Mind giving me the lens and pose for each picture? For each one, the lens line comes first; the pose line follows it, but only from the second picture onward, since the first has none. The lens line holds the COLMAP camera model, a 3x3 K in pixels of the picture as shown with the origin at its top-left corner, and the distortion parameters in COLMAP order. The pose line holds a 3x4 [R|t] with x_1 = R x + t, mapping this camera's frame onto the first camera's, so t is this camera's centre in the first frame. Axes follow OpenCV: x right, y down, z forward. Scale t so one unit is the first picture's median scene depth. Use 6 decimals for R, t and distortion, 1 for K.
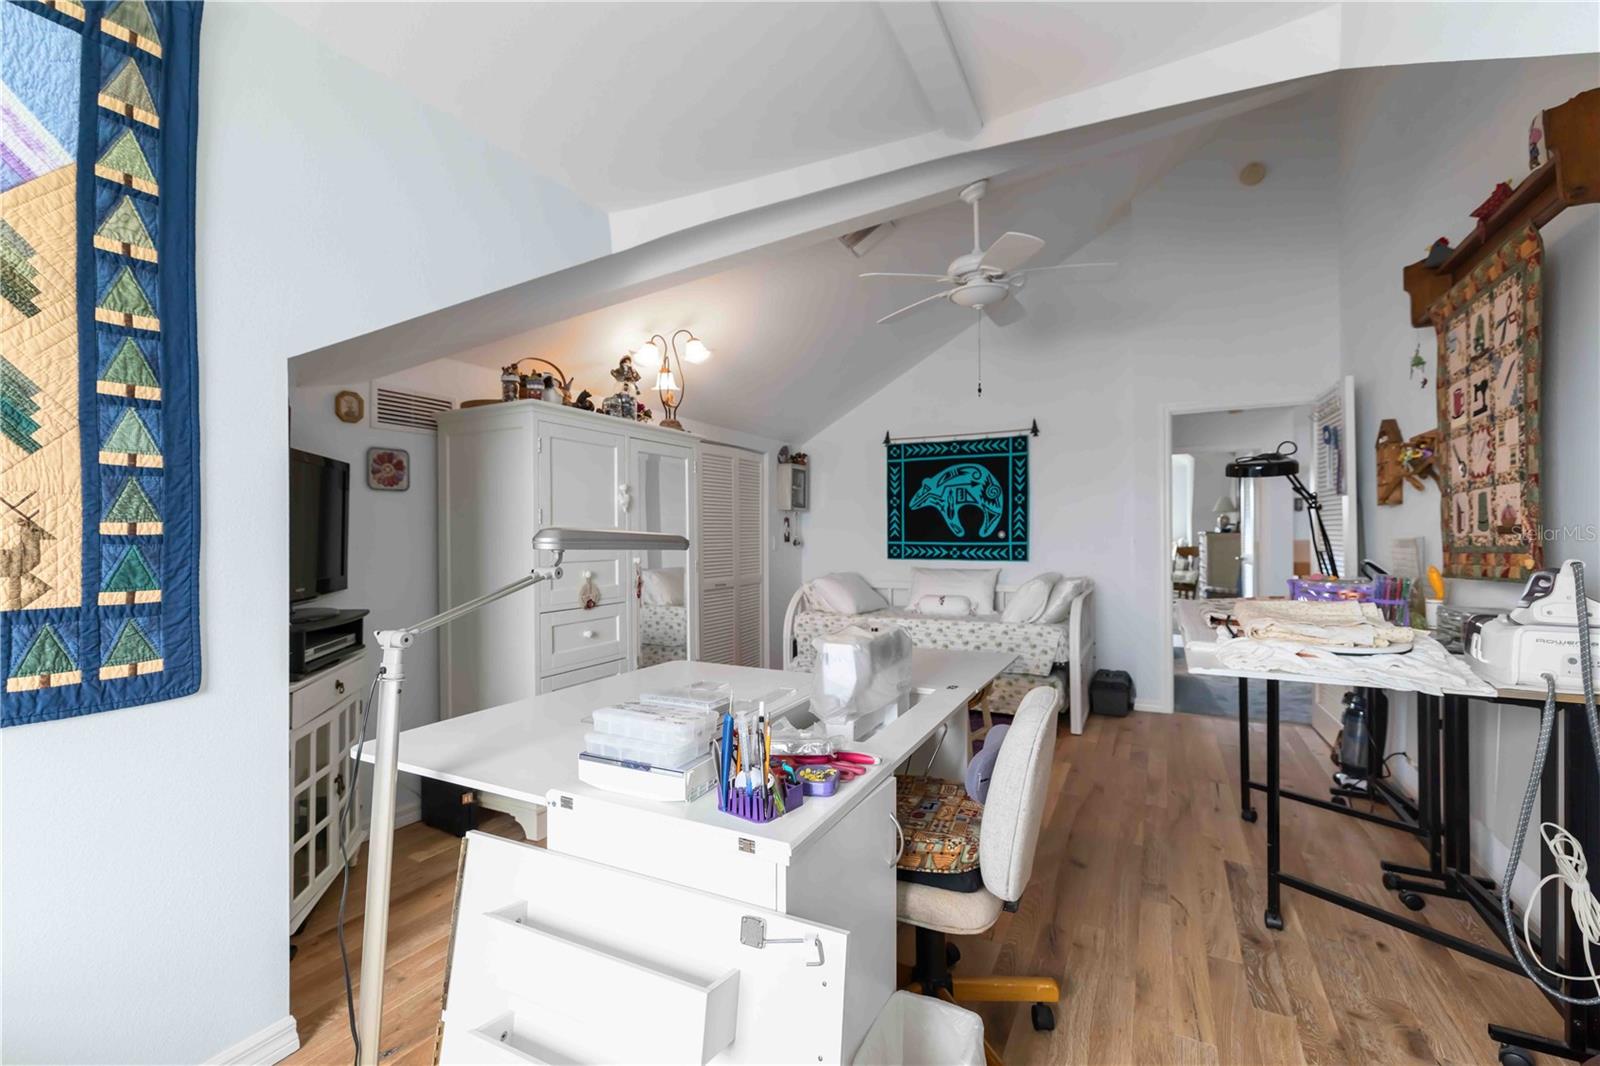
lens RADIAL K [[694.8, 0, 801.0], [0, 694.8, 533.7], [0, 0, 1]] dist [0.008118, 0.000902]
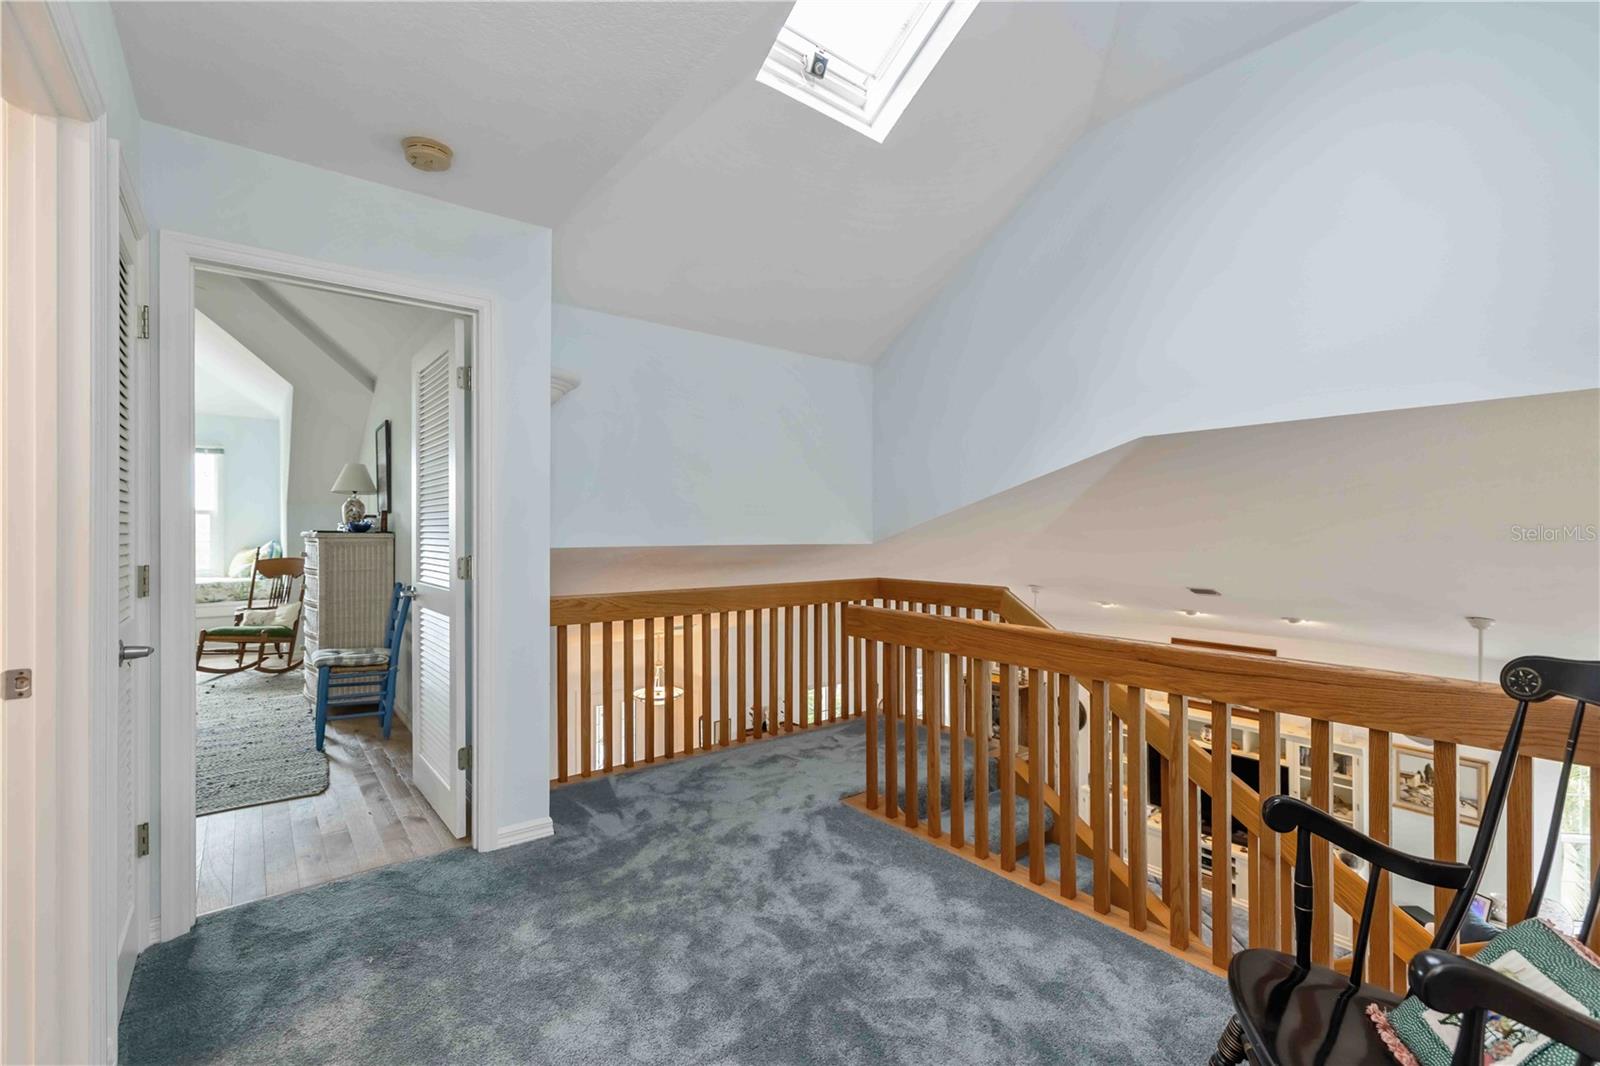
lens RADIAL K [[694.8, 0, 802.1], [0, 694.8, 534.7], [0, 0, 1]] dist [0.008118, 0.000902]
pose [[0.418491, 0.005587, 0.908204, 0.267814], [-0.006834, 0.999972, -0.003002, -0.000111], [-0.908195, -0.004951, 0.418517, 0.467599]]
